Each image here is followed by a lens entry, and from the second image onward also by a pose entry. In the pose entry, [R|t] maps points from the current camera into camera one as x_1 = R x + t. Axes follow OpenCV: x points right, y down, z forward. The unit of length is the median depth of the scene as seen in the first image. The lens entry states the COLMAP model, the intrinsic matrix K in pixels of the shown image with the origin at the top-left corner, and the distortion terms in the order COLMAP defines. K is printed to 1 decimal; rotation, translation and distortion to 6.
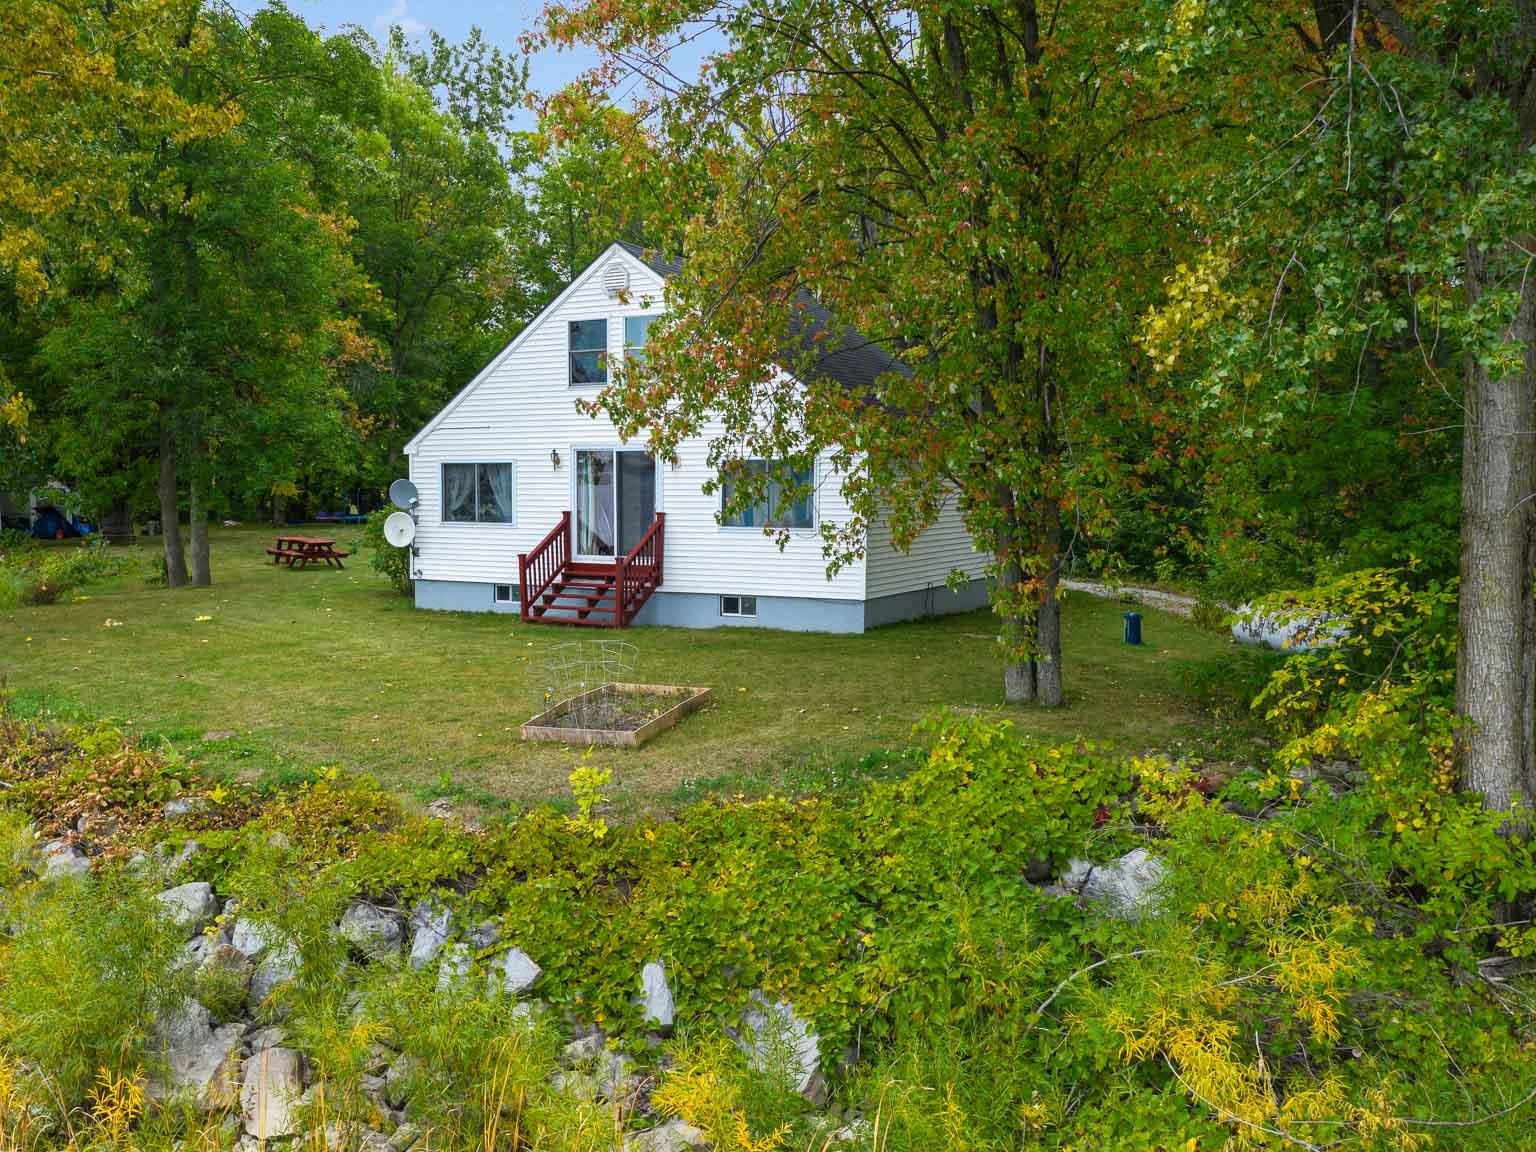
lens RADIAL K [[1167.3, 0, 768.0], [0, 1167.3, 576.0], [0, 0, 1]] dist [0.003770, 0.000360]
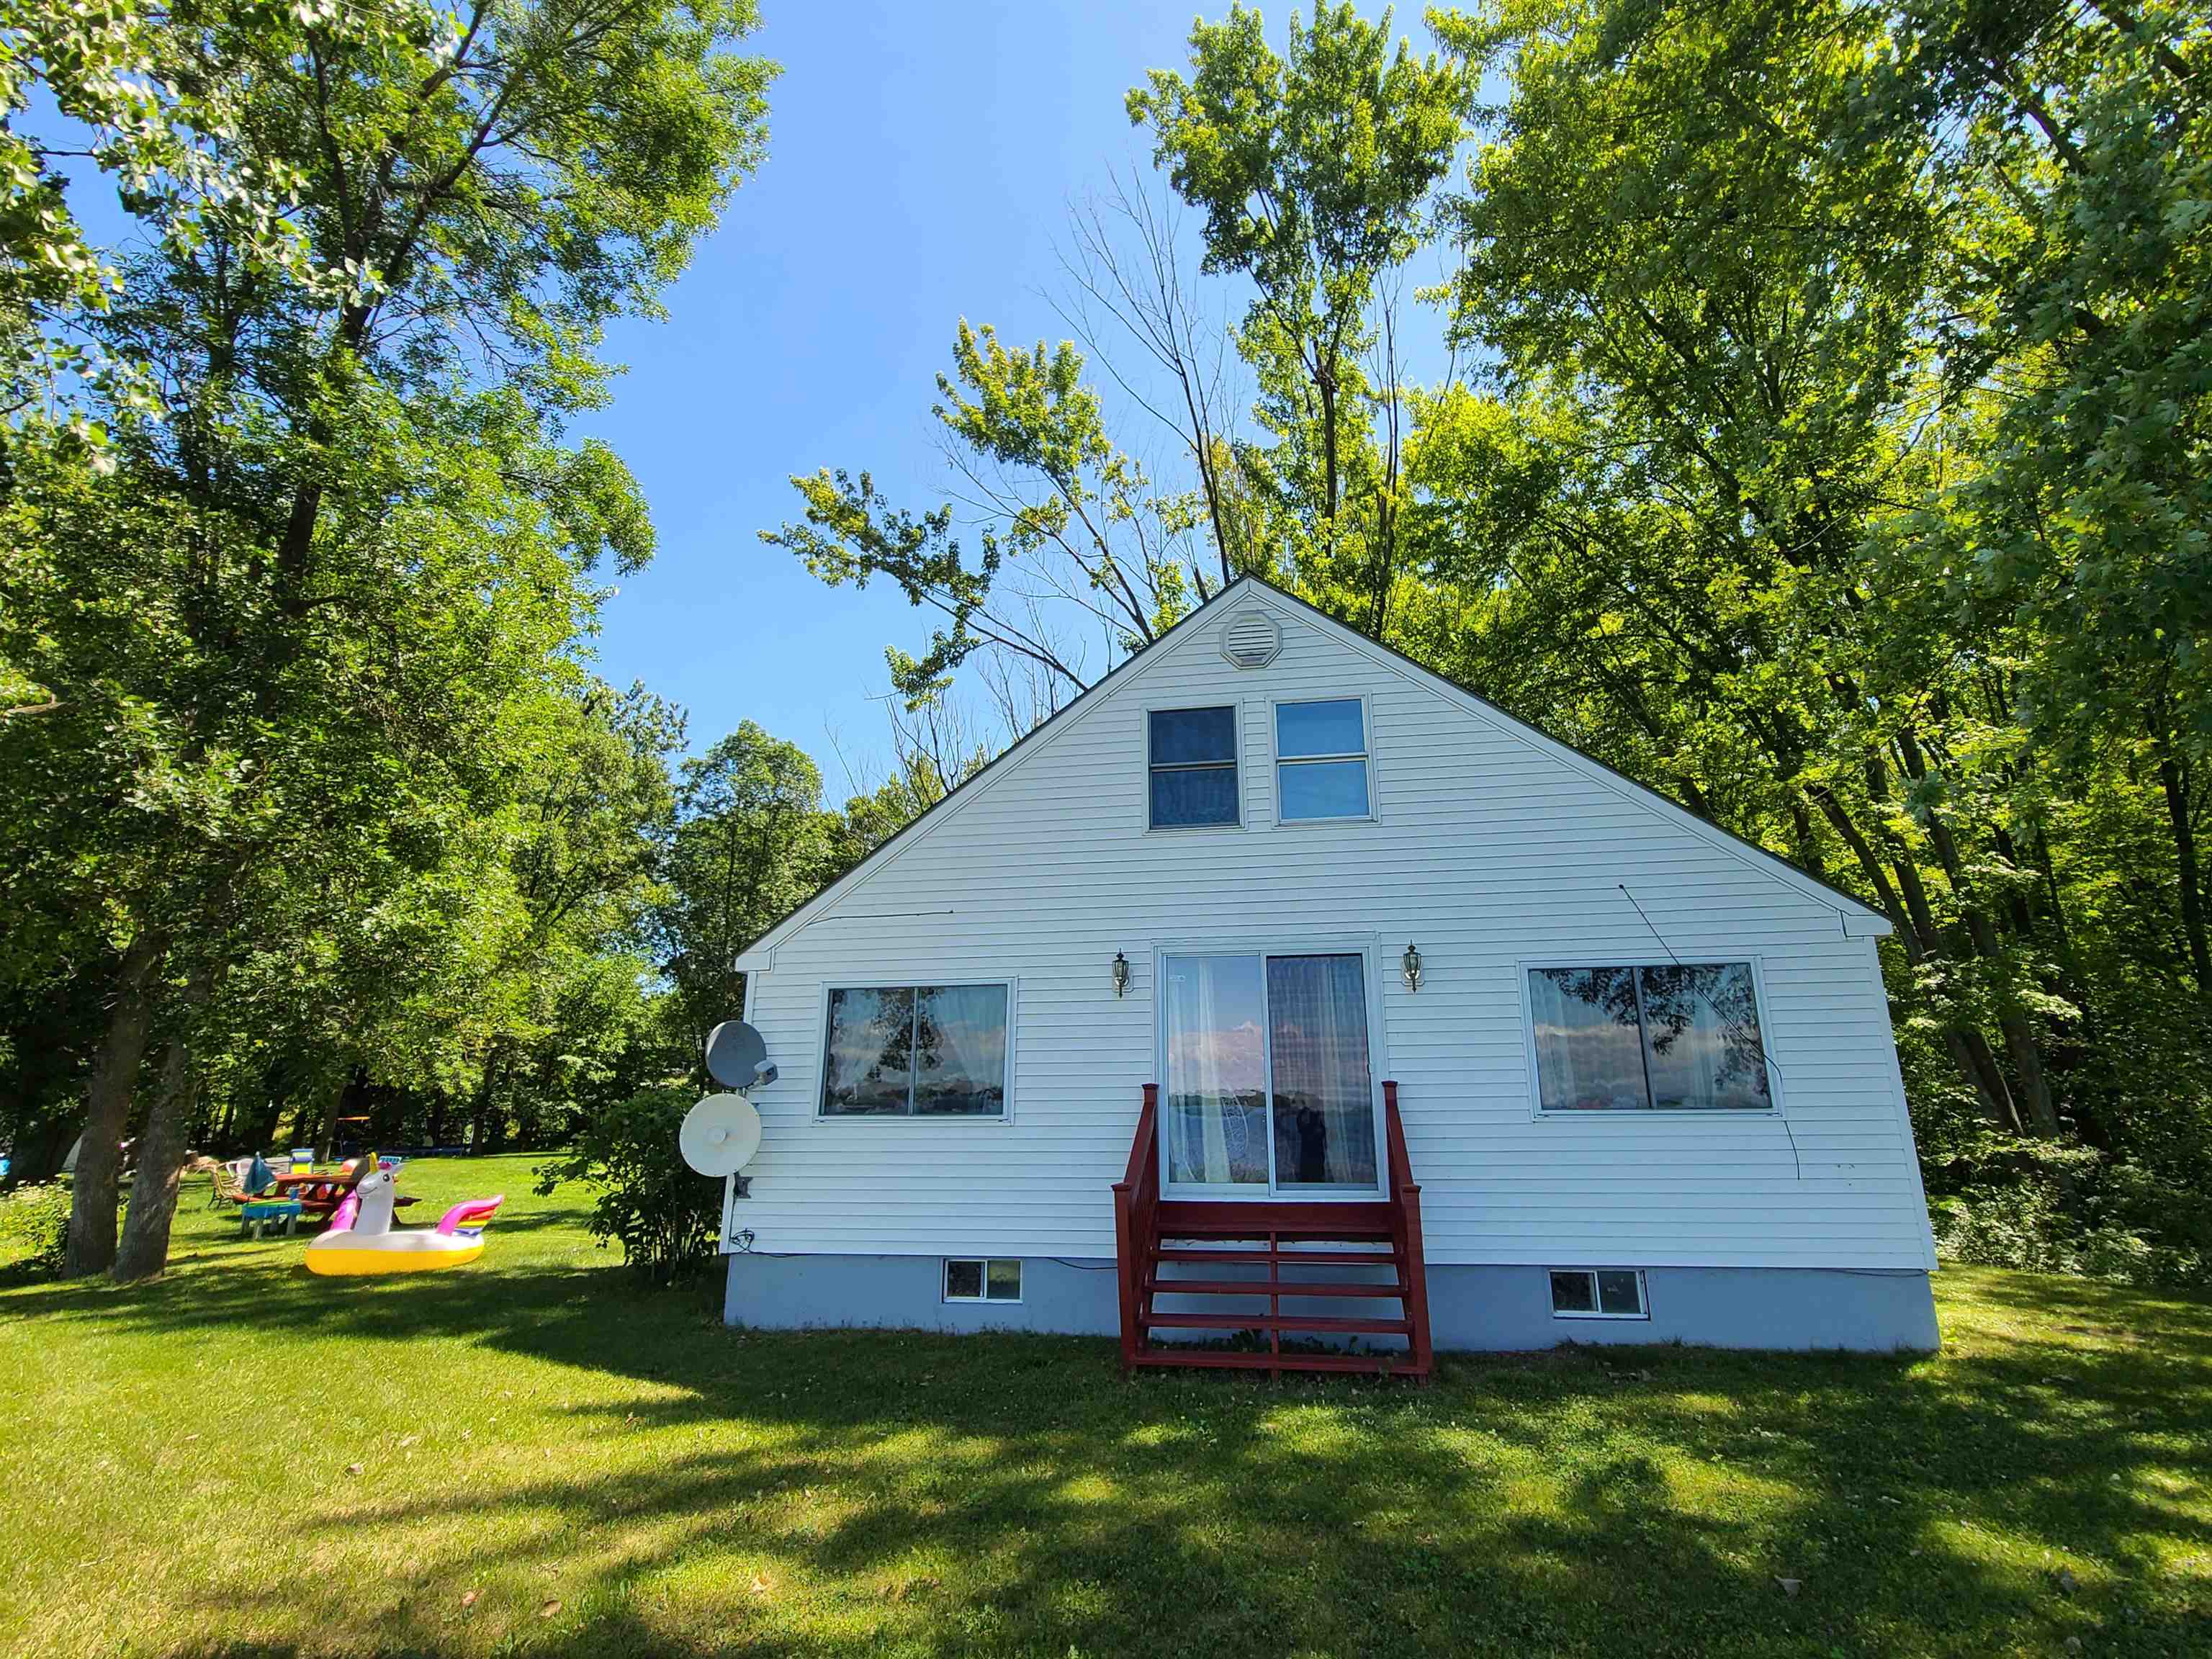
lens RADIAL K [[999.3, 0, 1109.2], [0, 999.3, 867.4], [0, 0, 1]] dist [0.002259, 0.000154]
pose [[0.962897, 0.068237, 0.261098, -0.284188], [0.025002, 0.940787, -0.338074, -0.002508], [-0.268707, 0.332059, 0.904176, 0.592833]]
